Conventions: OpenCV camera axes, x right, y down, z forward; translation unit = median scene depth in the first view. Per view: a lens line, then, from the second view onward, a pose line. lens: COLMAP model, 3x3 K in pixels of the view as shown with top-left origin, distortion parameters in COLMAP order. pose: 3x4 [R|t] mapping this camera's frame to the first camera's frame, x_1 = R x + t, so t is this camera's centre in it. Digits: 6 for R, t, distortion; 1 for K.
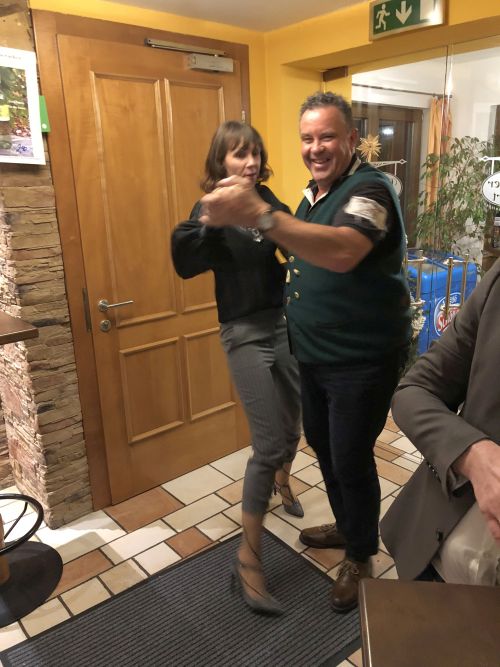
lens RADIAL K [[542.5, 0, 264.0], [0, 542.5, 336.1], [0, 0, 1]] dist [0.006523, -0.005471]
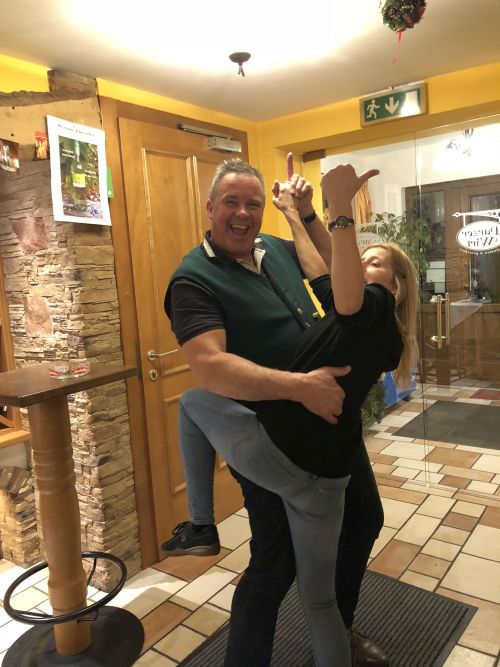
lens RADIAL K [[542.5, 0, 258.2], [0, 542.5, 325.3], [0, 0, 1]] dist [0.006523, -0.005471]
pose [[0.976044, -0.066525, 0.207154, -0.320645], [0.102776, 0.980160, -0.169483, 0.089014], [-0.191769, 0.186713, 0.963516, -0.070401]]
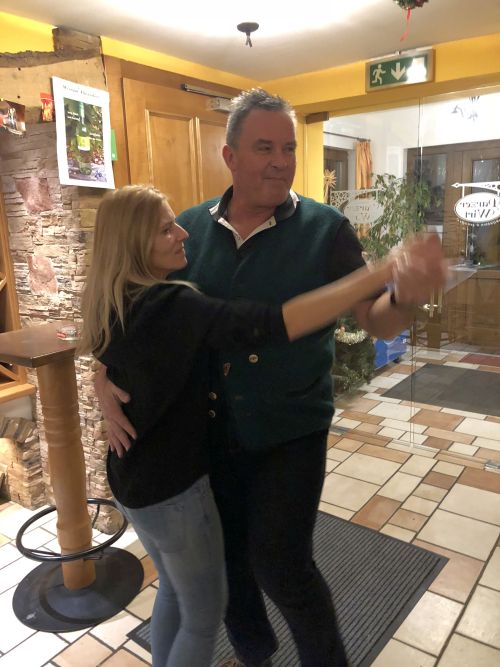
lens RADIAL K [[542.5, 0, 253.5], [0, 542.5, 332.2], [0, 0, 1]] dist [0.006523, -0.005471]
pose [[0.977475, -0.056473, 0.203356, -0.333829], [0.072290, 0.994839, -0.071204, 0.069105], [-0.198285, 0.084301, 0.976512, -0.109283]]
